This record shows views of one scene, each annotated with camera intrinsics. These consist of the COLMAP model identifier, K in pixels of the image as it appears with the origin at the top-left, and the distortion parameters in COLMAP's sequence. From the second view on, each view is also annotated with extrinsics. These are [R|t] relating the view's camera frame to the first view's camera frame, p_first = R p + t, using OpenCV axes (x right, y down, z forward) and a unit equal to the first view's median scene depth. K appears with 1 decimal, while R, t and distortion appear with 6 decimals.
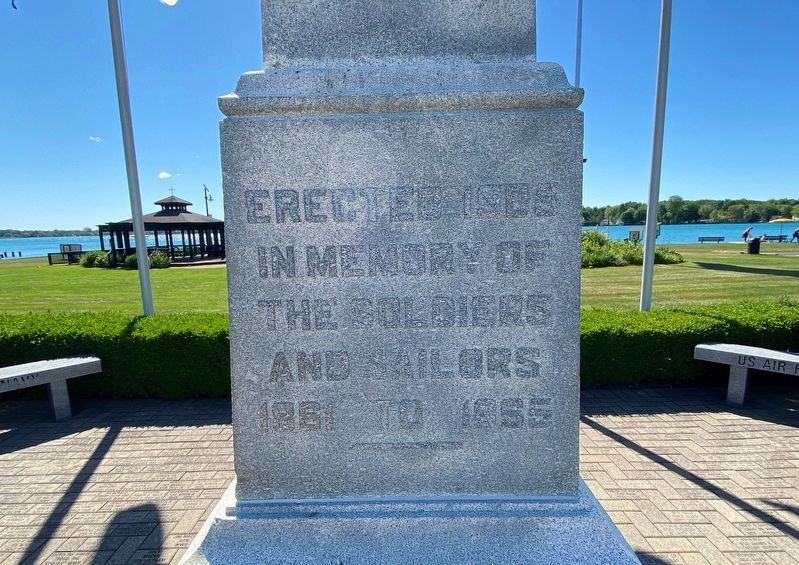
lens RADIAL K [[435.6, 0, 400.2], [0, 435.6, 301.9], [0, 0, 1]] dist [0.060149, -0.064774]
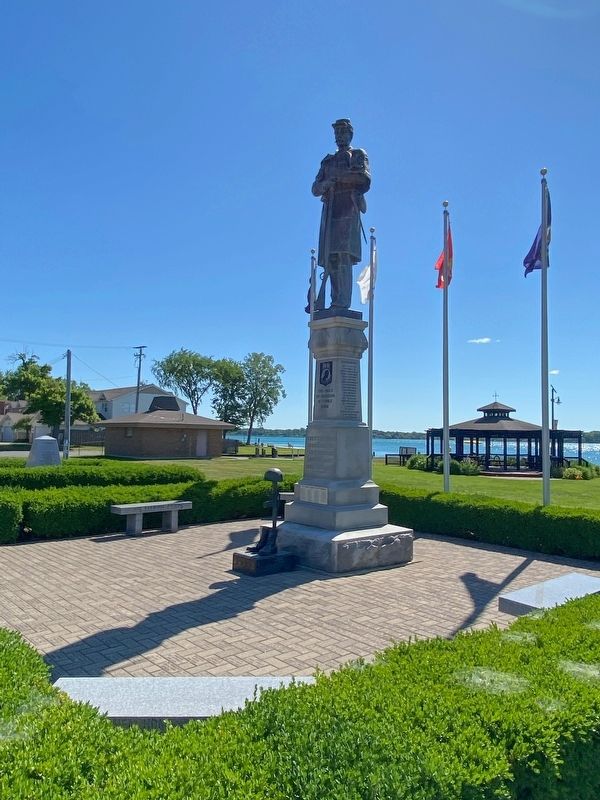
lens RADIAL K [[588.2, 0, 300.0], [0, 588.2, 400.0], [0, 0, 1]] dist [0.051986, -0.000012]
pose [[0.662824, -0.009752, -0.748712, 1.398126], [-0.158377, 0.975466, -0.152914, 0.140345], [0.731834, 0.219934, 0.645018, -1.132804]]
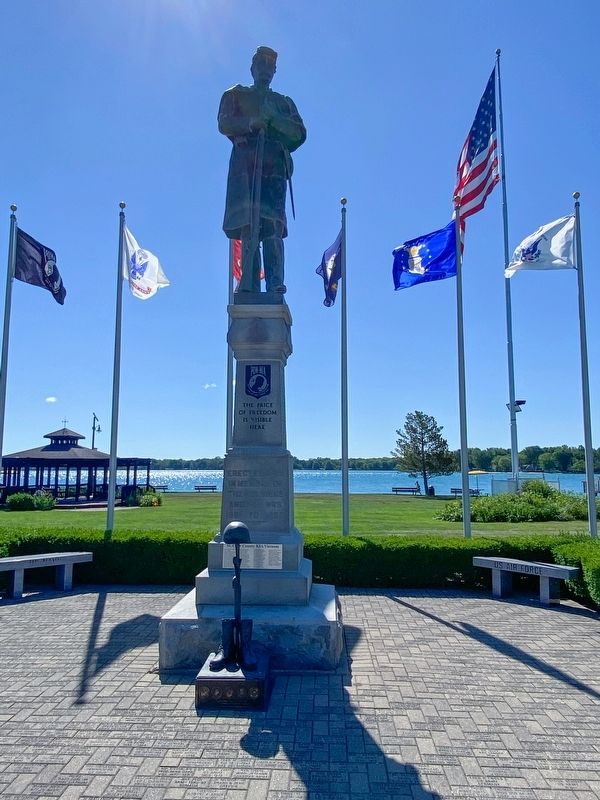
lens RADIAL K [[588.2, 0, 300.0], [0, 588.2, 400.0], [0, 0, 1]] dist [0.051986, -0.000012]
pose [[0.998188, 0.017805, -0.057479, 0.174864], [-0.033127, 0.960038, -0.277904, 0.167621], [0.050234, 0.279304, 0.958888, -1.141752]]
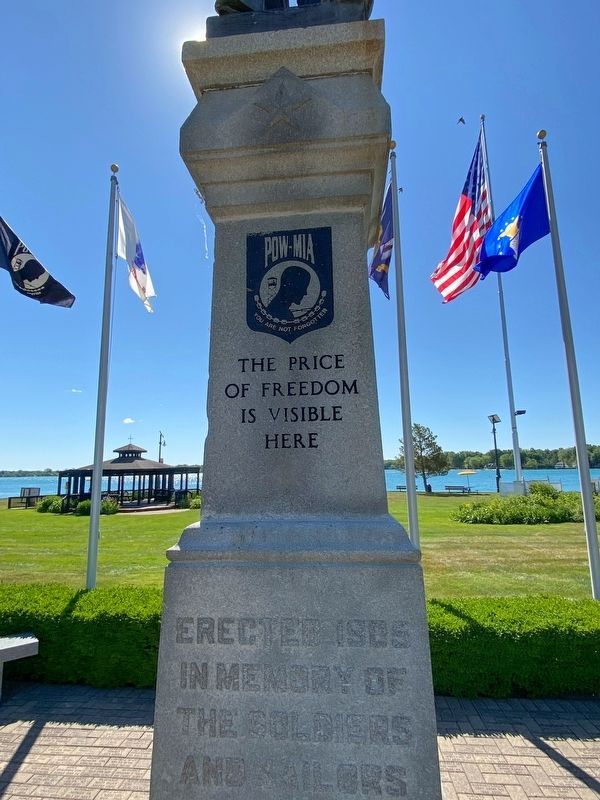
lens RADIAL K [[438.4, 0, 300.0], [0, 438.4, 400.0], [0, 0, 1]] dist [0.028145, -0.024094]
pose [[0.995182, -0.011053, -0.097422, 0.031431], [-0.020539, 0.948076, -0.317379, -0.085769], [0.095872, 0.317851, 0.943281, -0.087531]]
